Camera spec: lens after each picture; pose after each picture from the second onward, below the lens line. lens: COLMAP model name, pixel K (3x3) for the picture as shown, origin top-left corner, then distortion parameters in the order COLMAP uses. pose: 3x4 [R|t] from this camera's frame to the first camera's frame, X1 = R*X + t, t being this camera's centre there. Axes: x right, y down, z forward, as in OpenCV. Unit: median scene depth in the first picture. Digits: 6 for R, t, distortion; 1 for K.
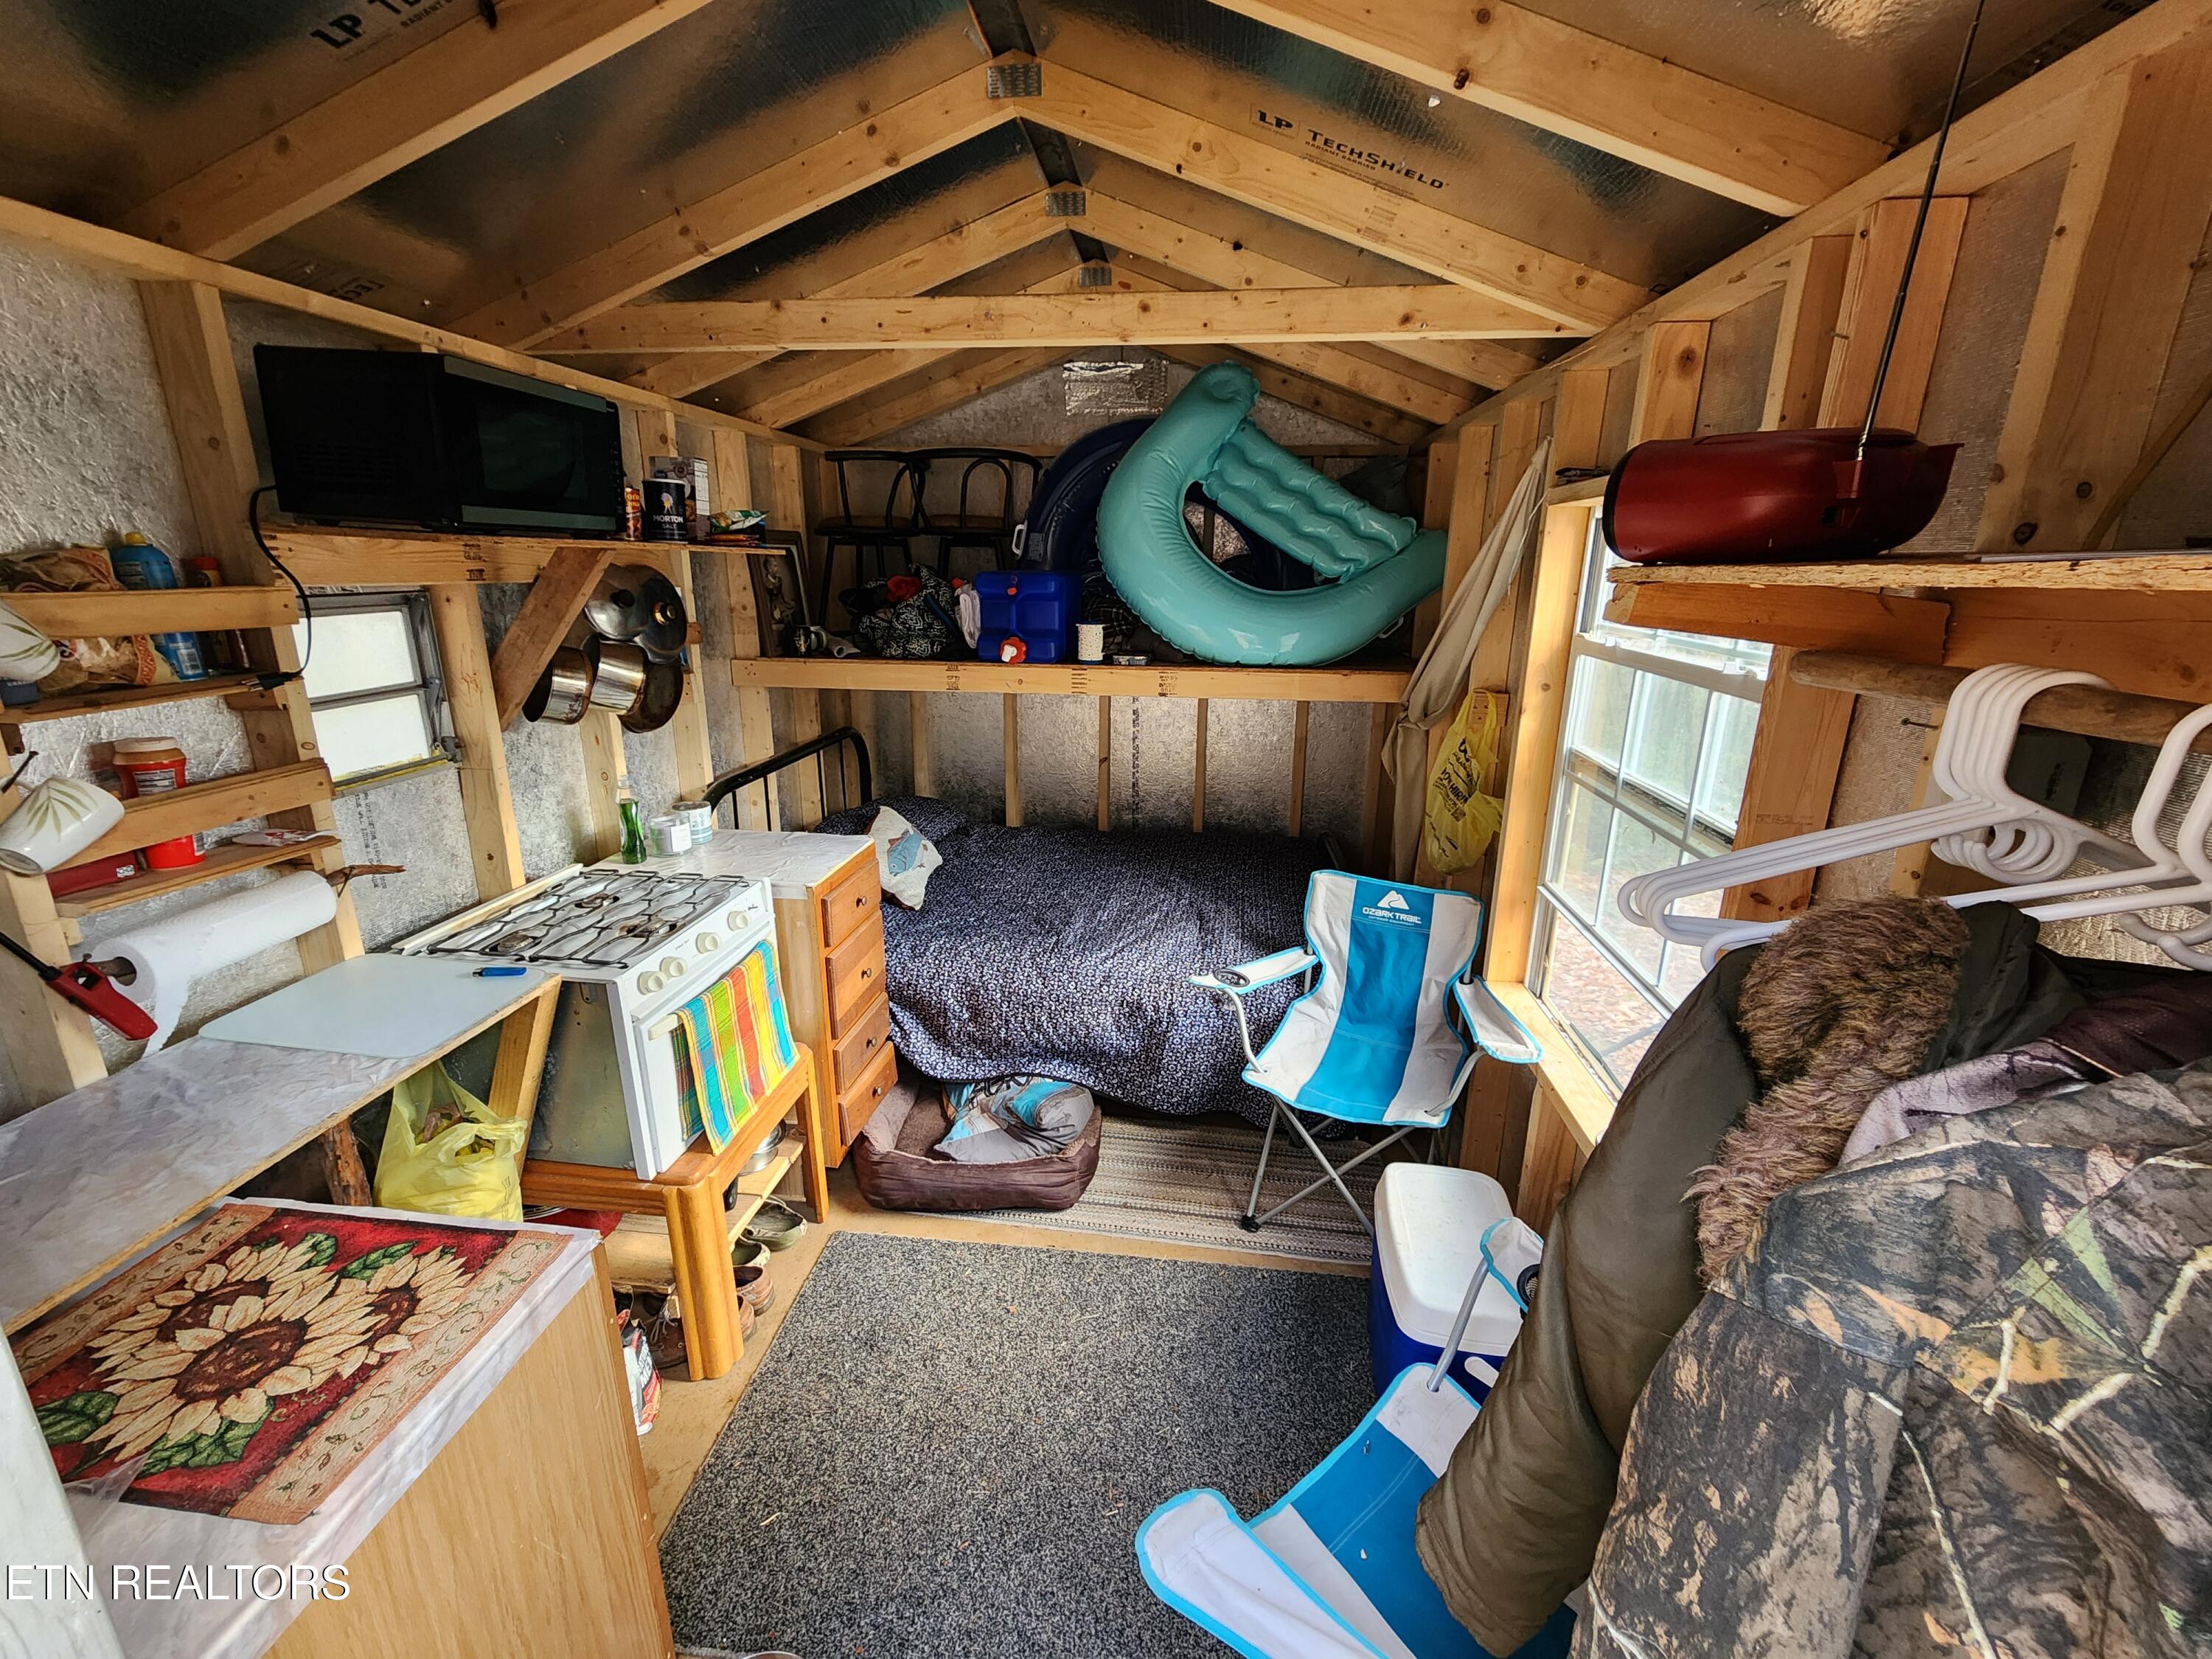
lens RADIAL K [[912.3, 0, 1102.6], [0, 912.3, 824.6], [0, 0, 1]] dist [-0.000701, -0.000047]
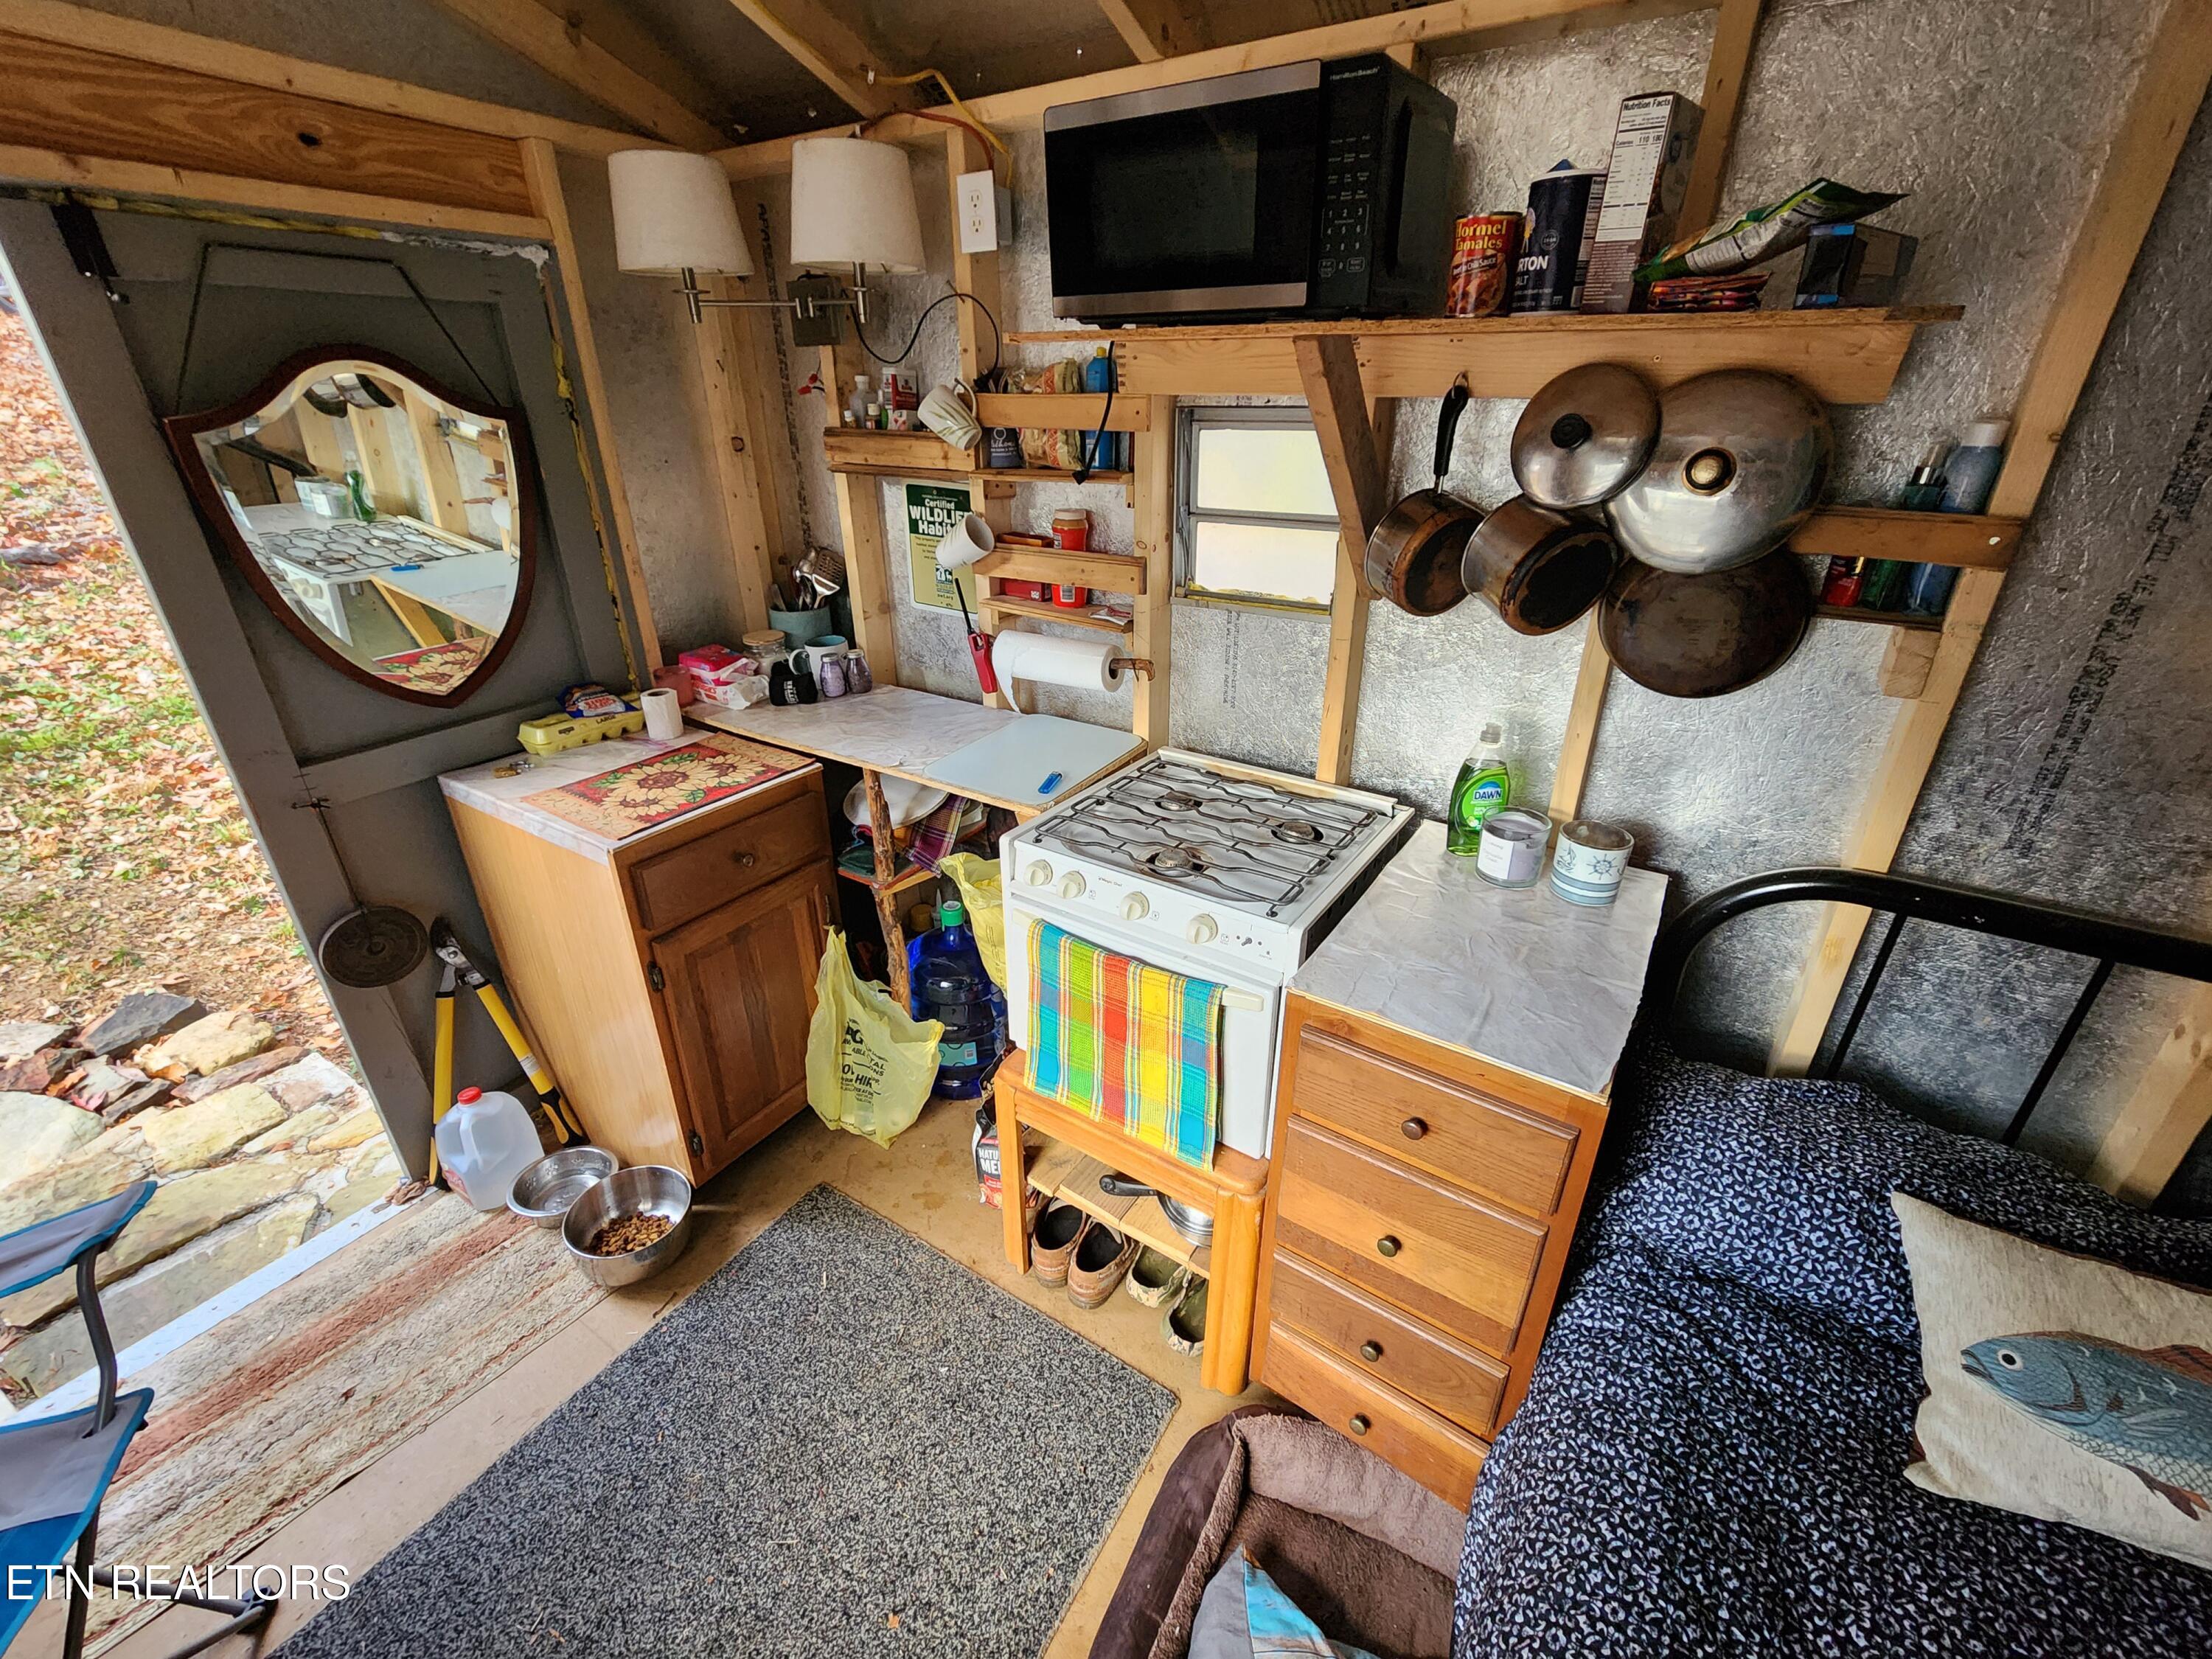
lens RADIAL K [[912.3, 0, 1105.9], [0, 912.3, 826.8], [0, 0, 1]] dist [-0.000701, -0.000047]
pose [[-0.445920, 0.377025, -0.811793, 0.244667], [-0.247864, 0.819474, 0.516745, -0.484319], [0.860069, 0.431641, -0.271969, 1.862688]]
